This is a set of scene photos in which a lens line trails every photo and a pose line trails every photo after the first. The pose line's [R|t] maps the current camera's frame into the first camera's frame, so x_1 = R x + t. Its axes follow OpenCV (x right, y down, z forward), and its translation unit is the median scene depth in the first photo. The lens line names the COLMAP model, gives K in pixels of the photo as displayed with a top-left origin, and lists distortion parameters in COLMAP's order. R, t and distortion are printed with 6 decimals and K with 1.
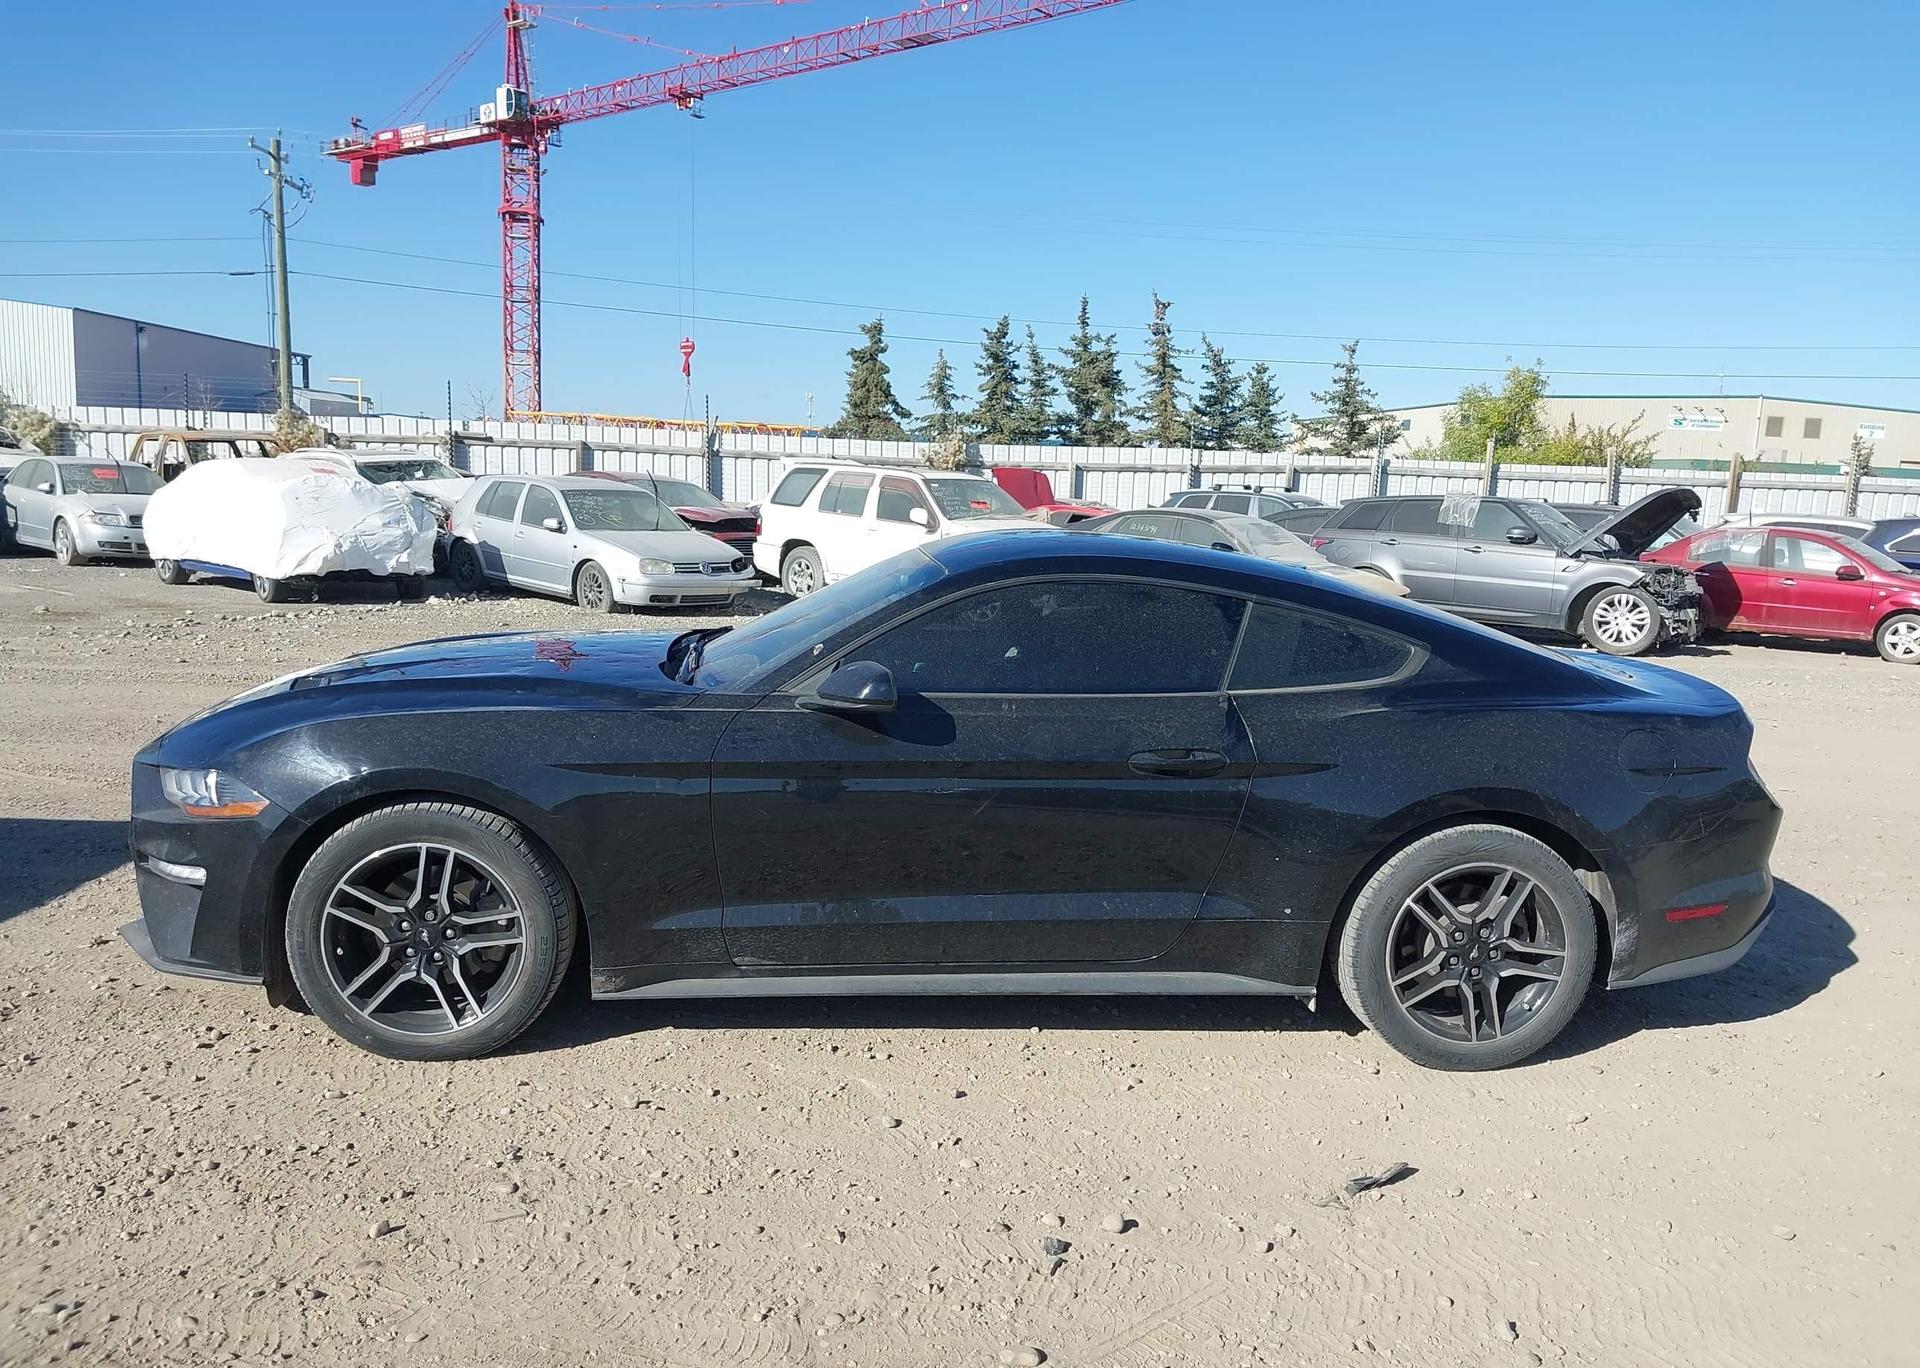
lens RADIAL K [[1522.7, 0, 987.6], [0, 1522.7, 666.3], [0, 0, 1]] dist [0.136707, -0.259159]
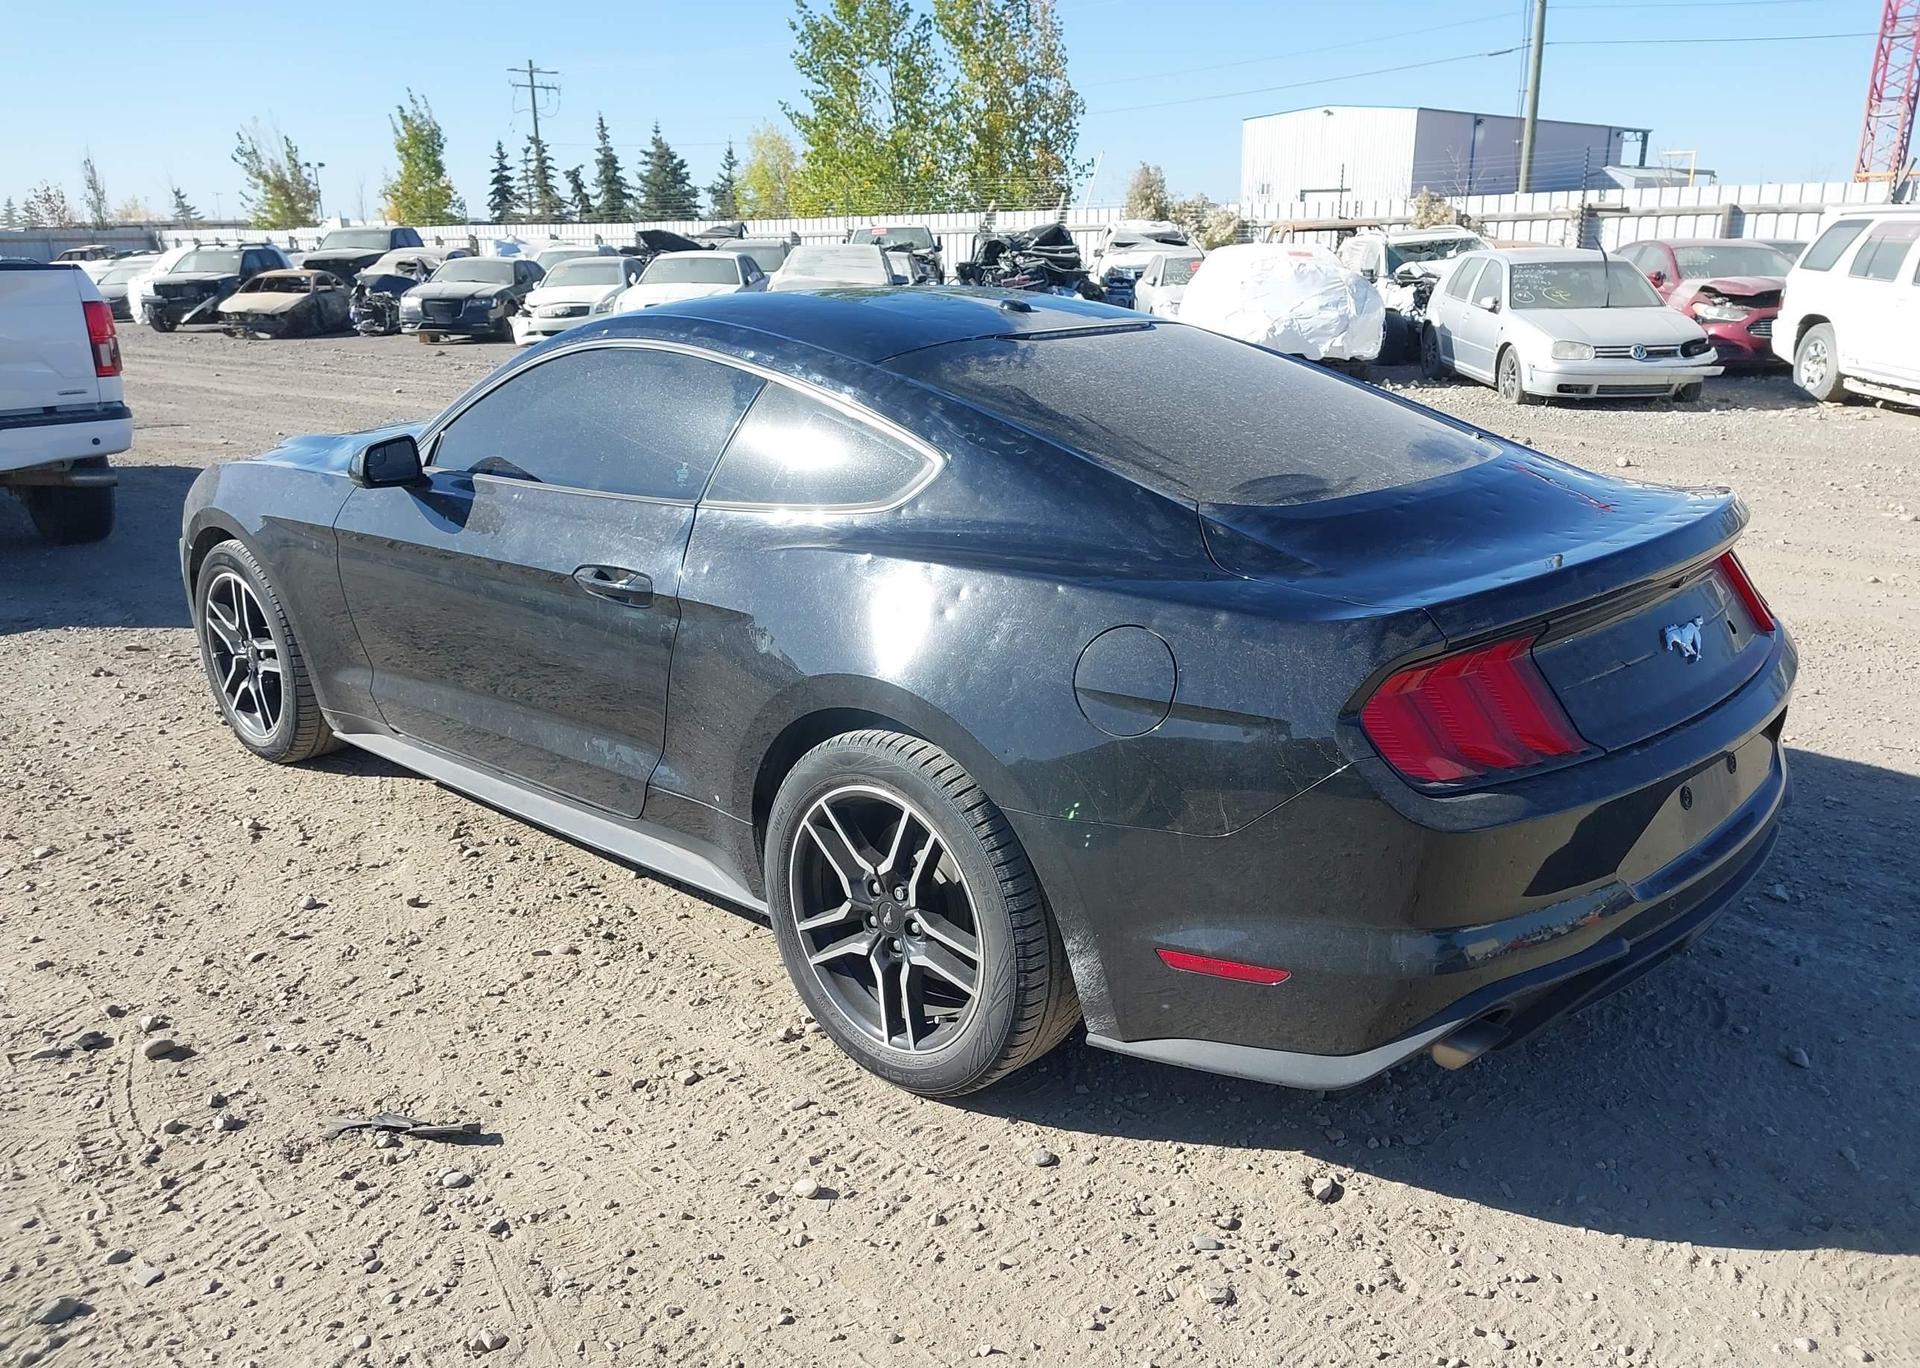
lens RADIAL K [[1531.1, 0, 960.0], [0, 1531.1, 684.0], [0, 0, 1]] dist [0.032317, -0.049346]
pose [[0.651383, 0.162866, -0.741063, 0.129277], [-0.053423, 0.984112, 0.169324, -0.004850], [0.756866, -0.070705, 0.649734, 0.094023]]
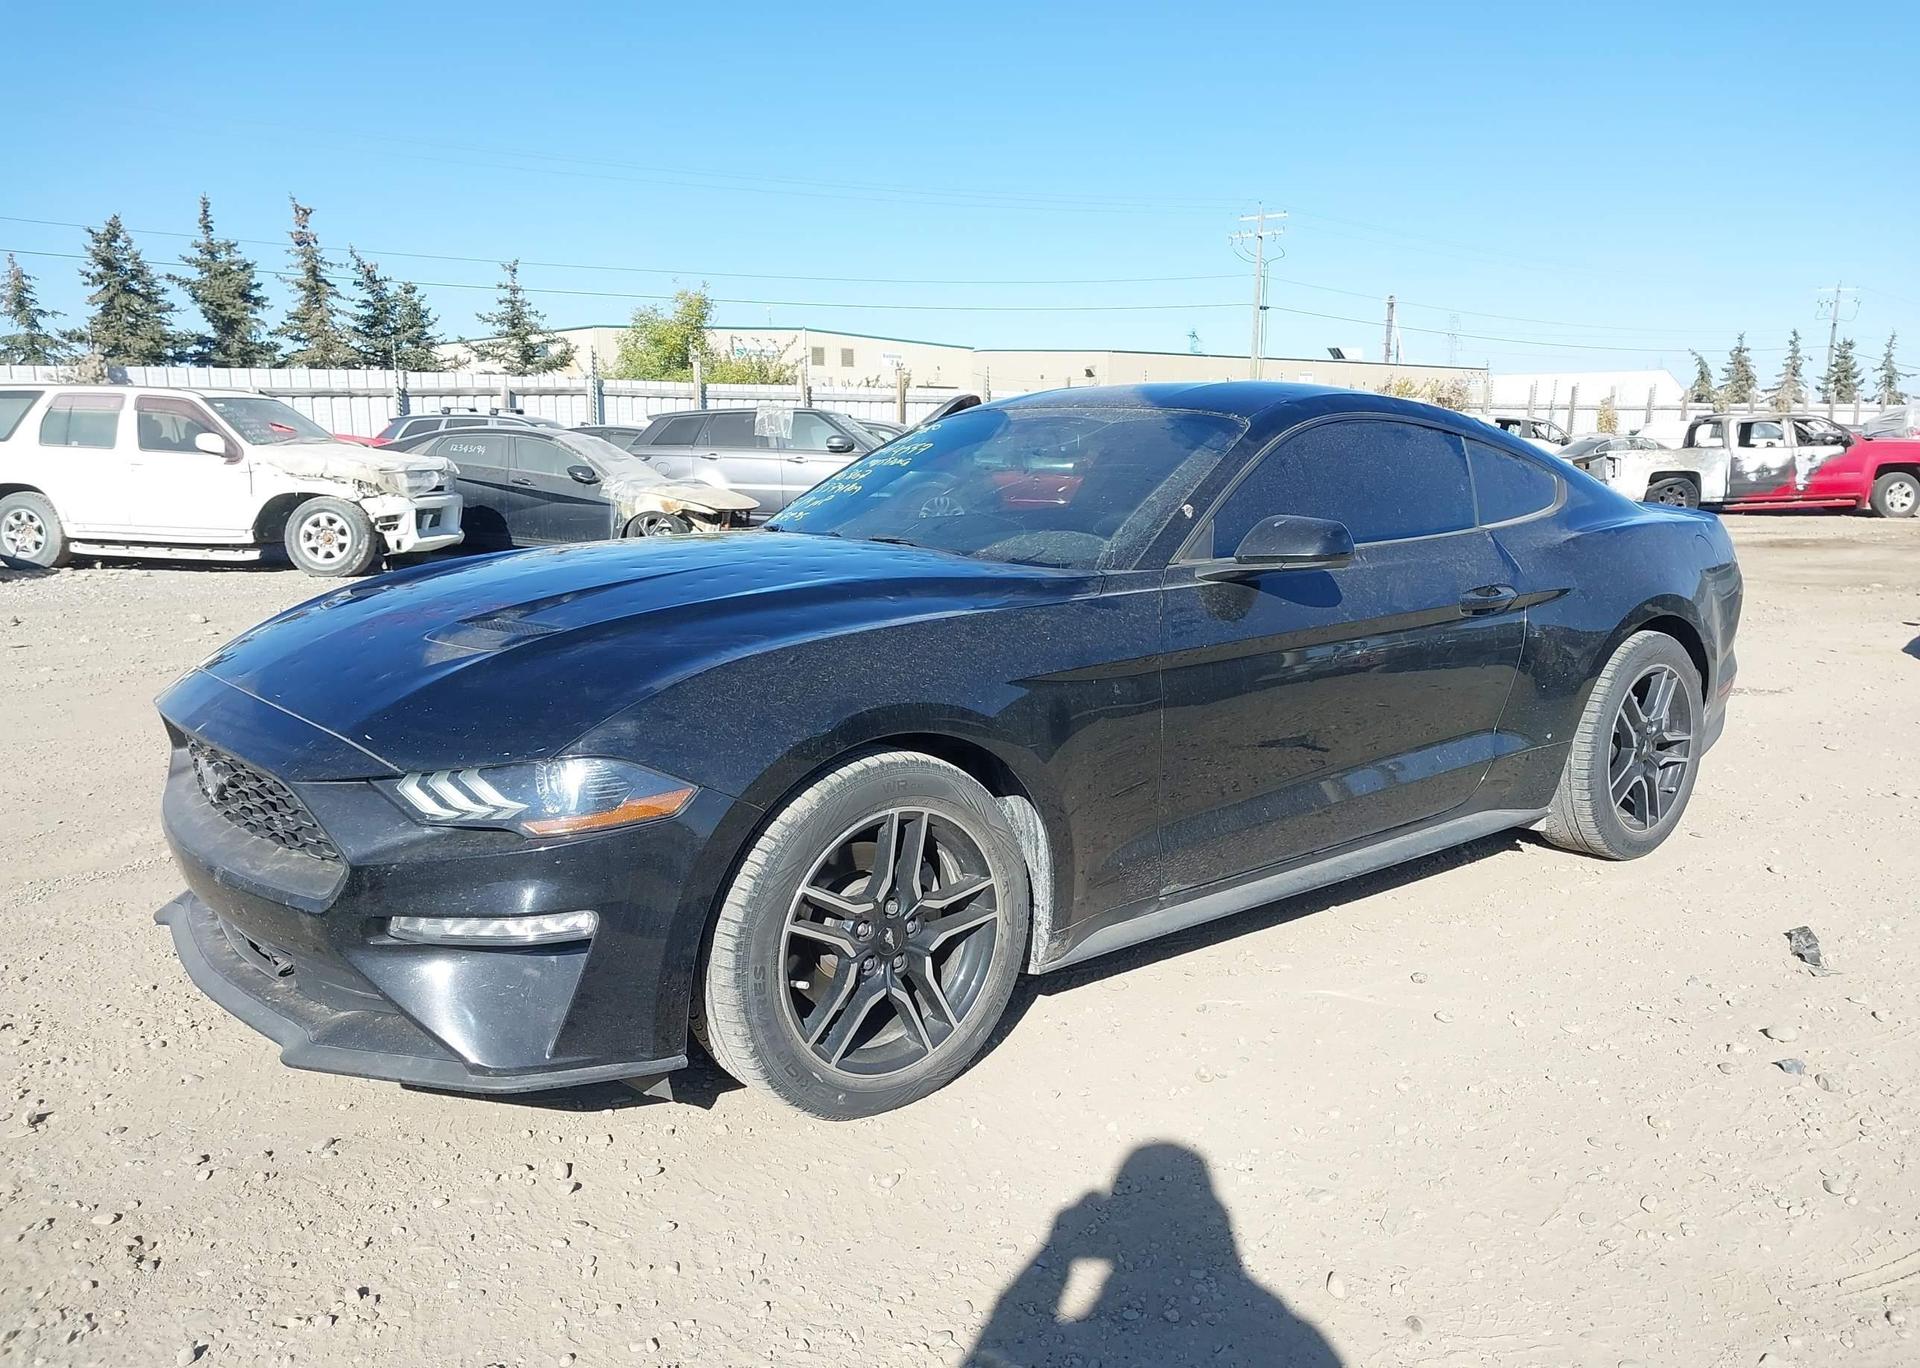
lens RADIAL K [[1521.9, 0, 973.5], [0, 1521.9, 650.4], [0, 0, 1]] dist [0.064739, -0.062138]
pose [[0.825205, -0.119766, 0.551989, -0.105146], [0.102225, 0.992791, 0.062583, 0.000104], [-0.555505, 0.004783, 0.831499, 0.057105]]
